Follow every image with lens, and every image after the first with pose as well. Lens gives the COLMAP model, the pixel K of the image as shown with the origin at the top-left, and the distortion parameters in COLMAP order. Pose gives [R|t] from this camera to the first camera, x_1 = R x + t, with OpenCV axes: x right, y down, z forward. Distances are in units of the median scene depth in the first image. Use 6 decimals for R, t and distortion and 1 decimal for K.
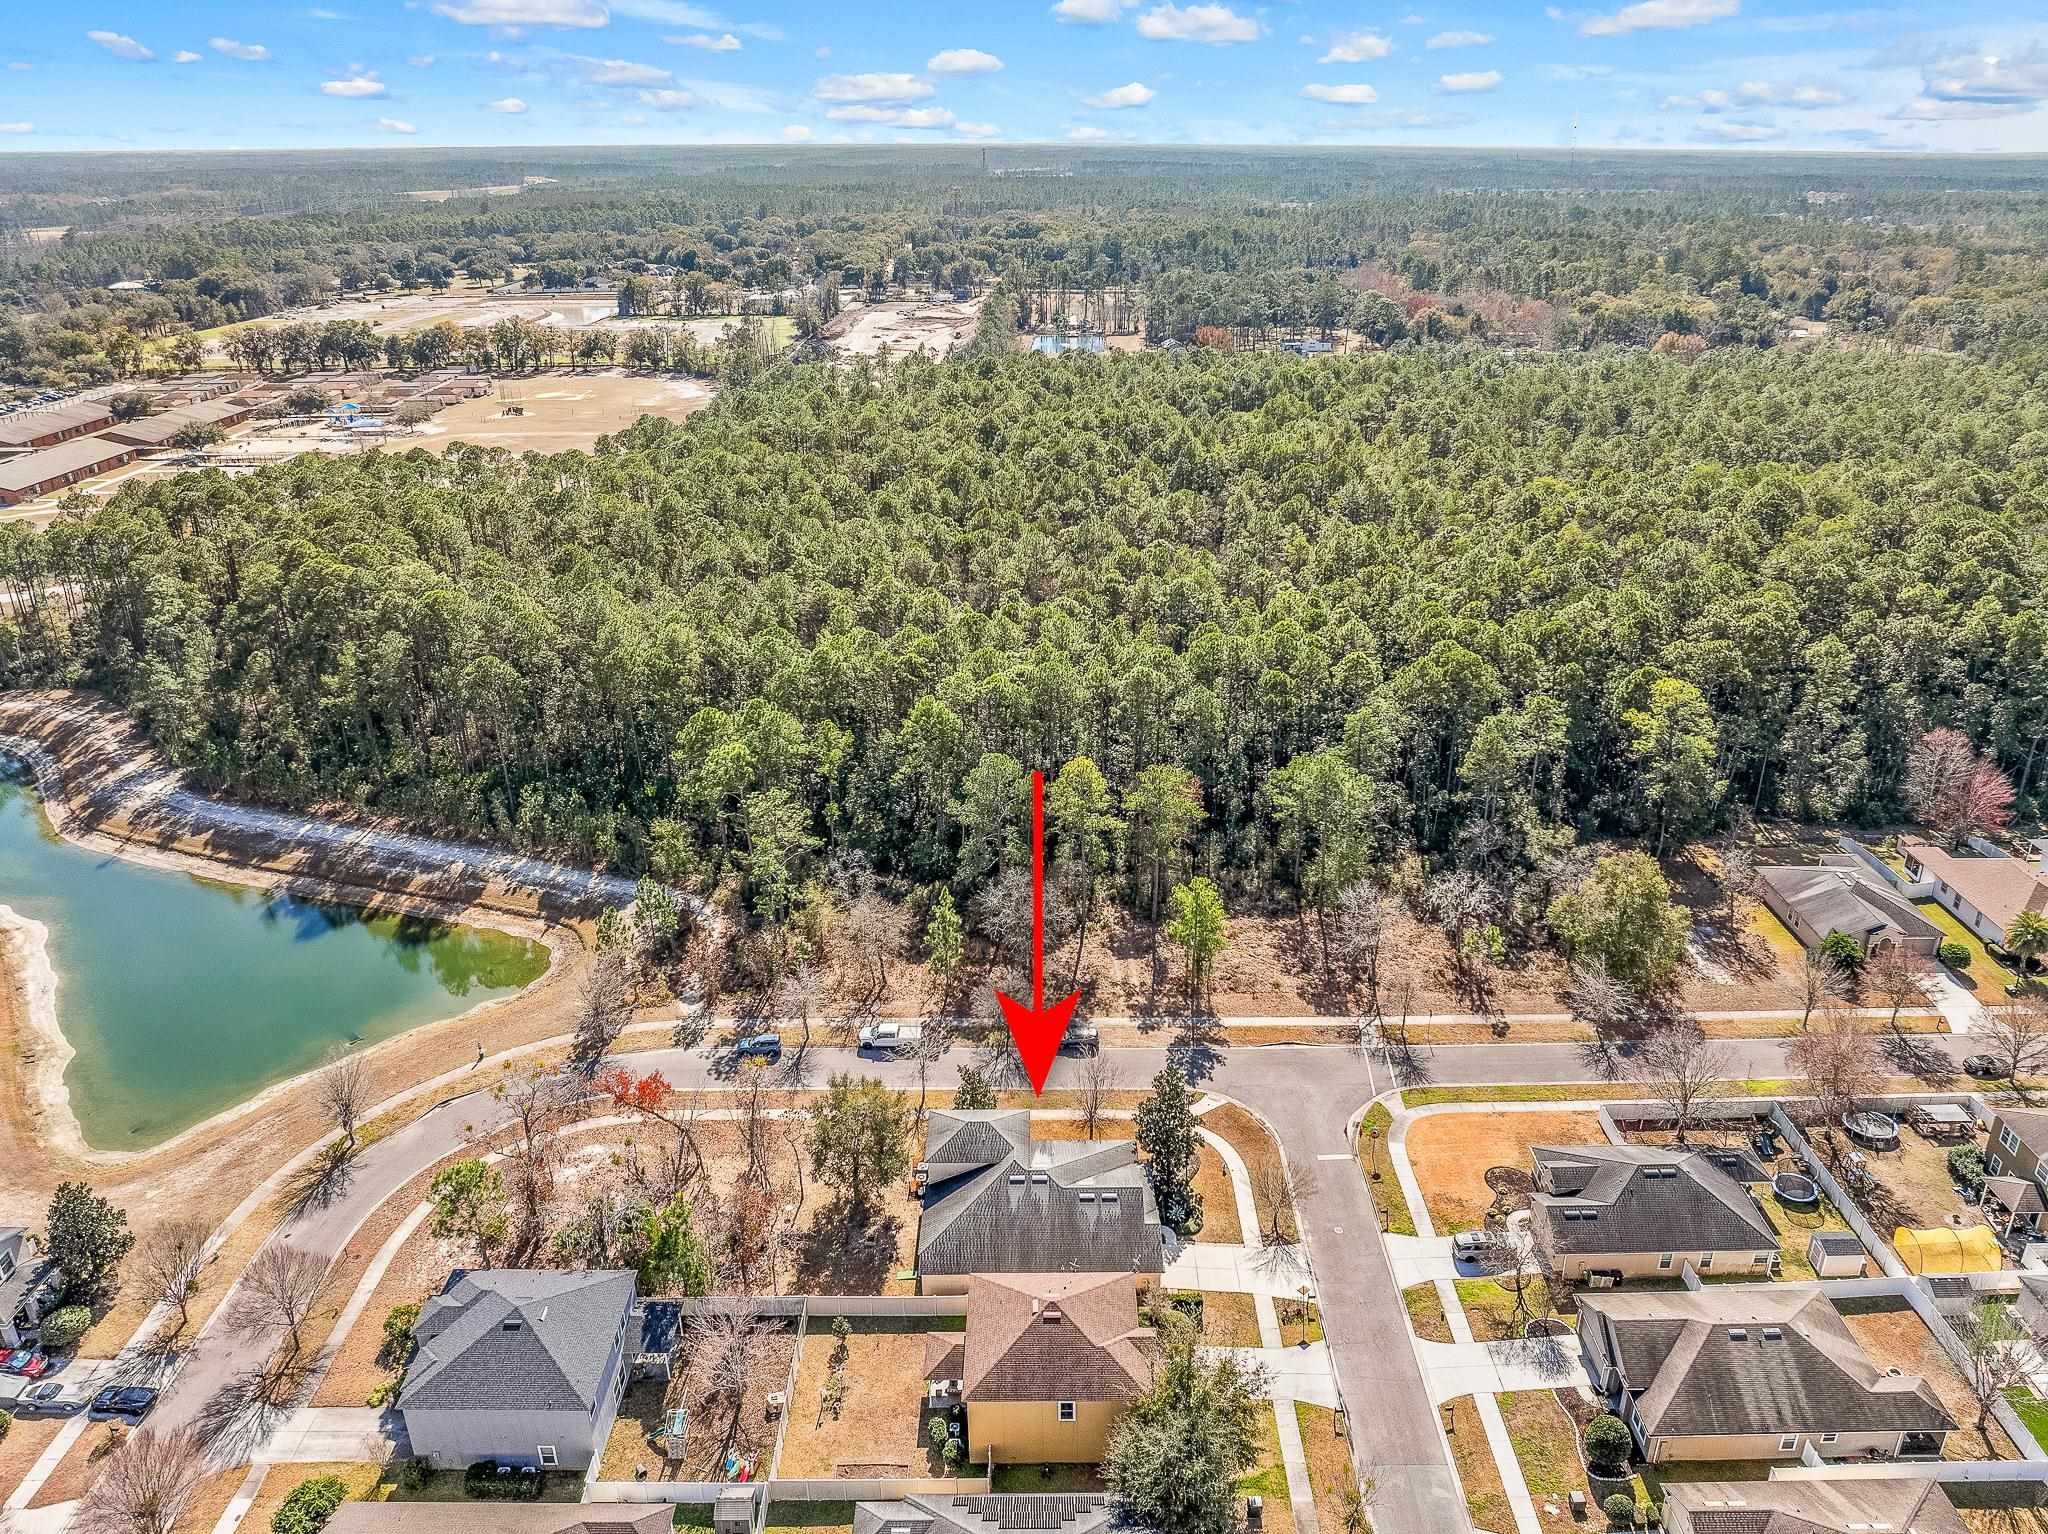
lens RADIAL K [[1429.2, 0, 1050.8], [0, 1429.2, 760.9], [0, 0, 1]] dist [-0.035068, -0.009303]
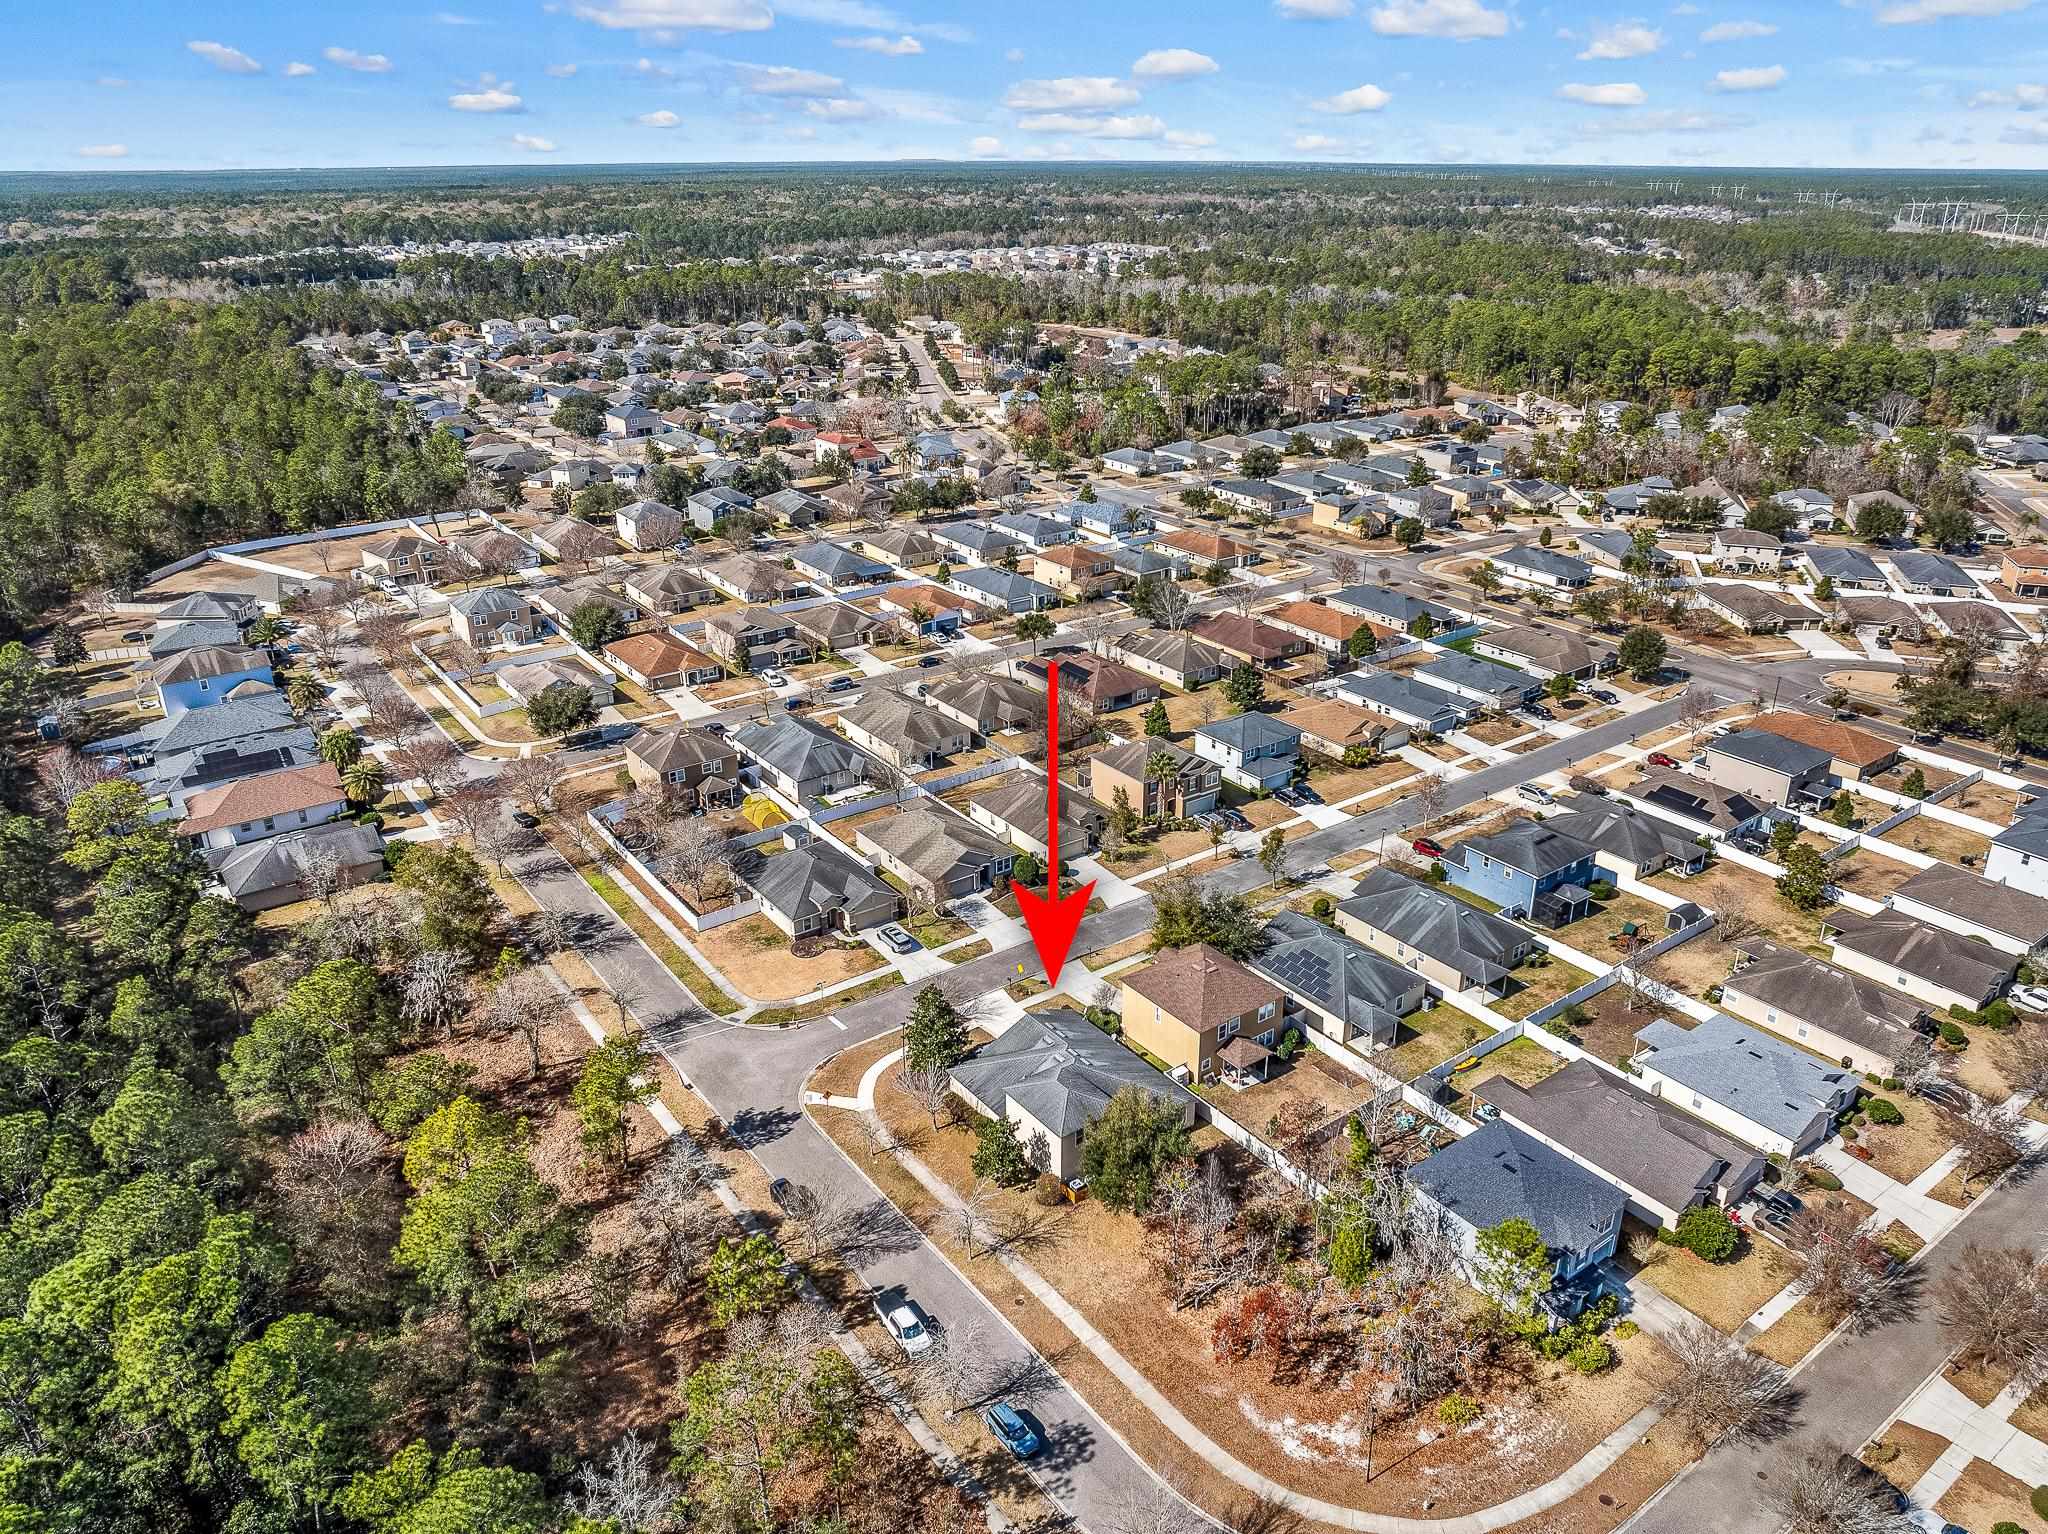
lens RADIAL K [[1429.2, 0, 1050.8], [0, 1429.2, 760.9], [0, 0, 1]] dist [-0.035068, -0.009303]
pose [[-0.591550, -0.320703, 0.739742, -0.609235], [0.315495, 0.752258, 0.578421, -0.438780], [-0.741978, 0.575550, -0.343818, 1.002747]]
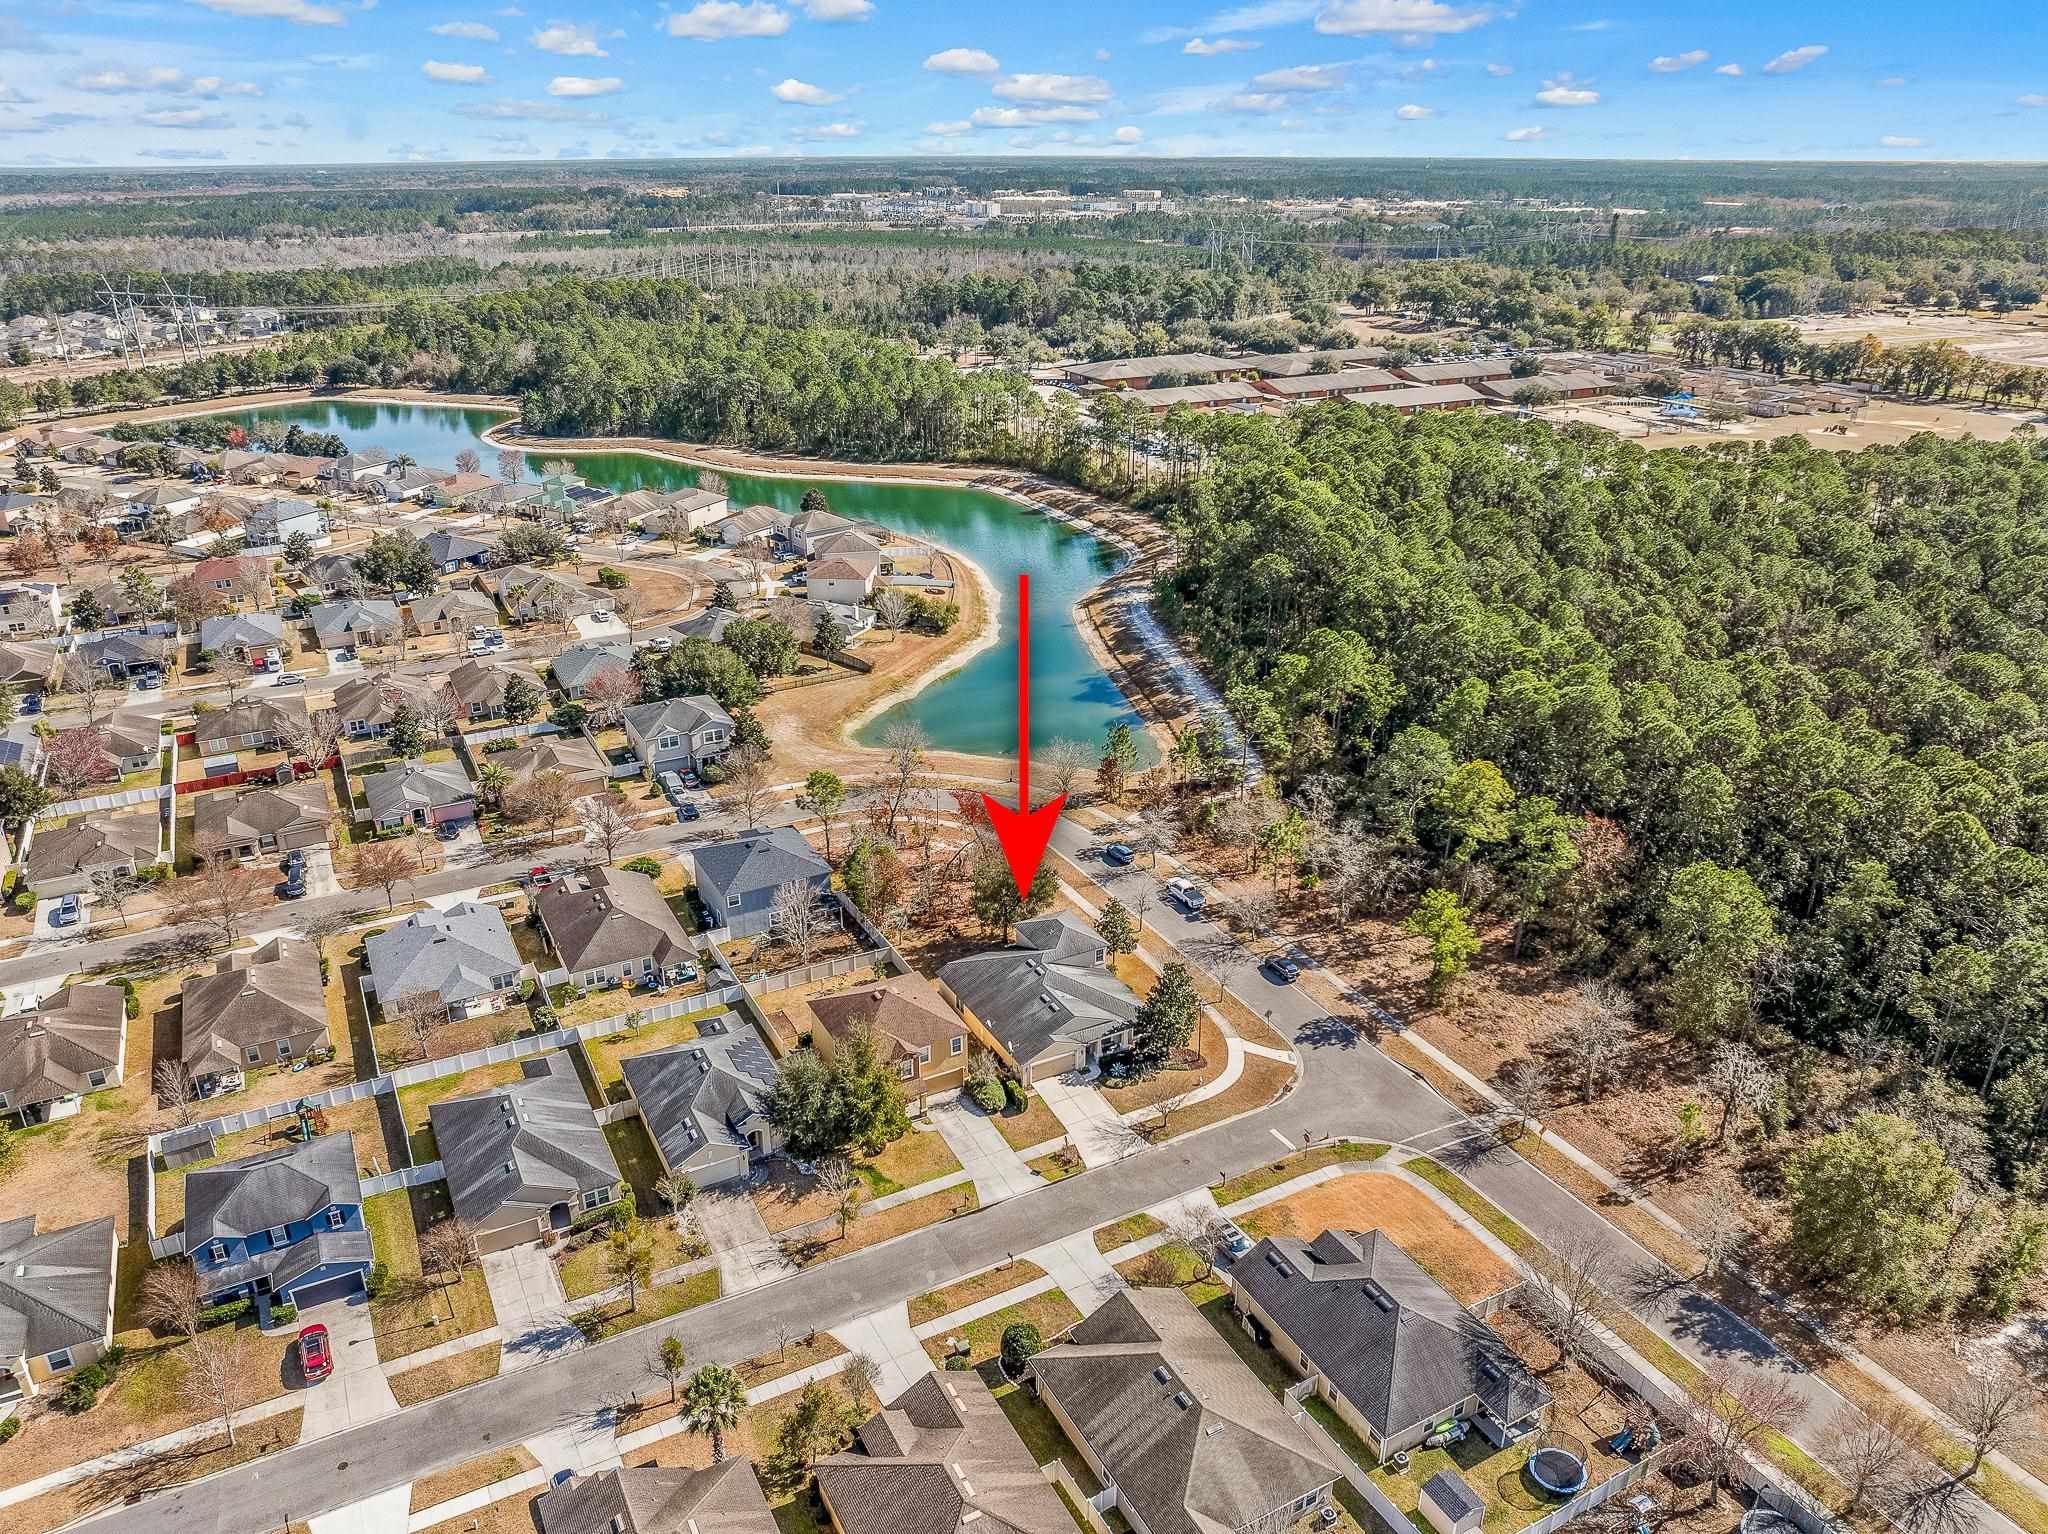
lens RADIAL K [[1420.0, 0, 1027.6], [0, 1420.0, 774.2], [0, 0, 1]] dist [-0.038857, 0.001429]
pose [[0.463266, 0.353387, -0.812713, 0.733444], [-0.350016, 0.915461, 0.198546, -0.083217], [0.814170, 0.192482, 0.547793, 0.220423]]
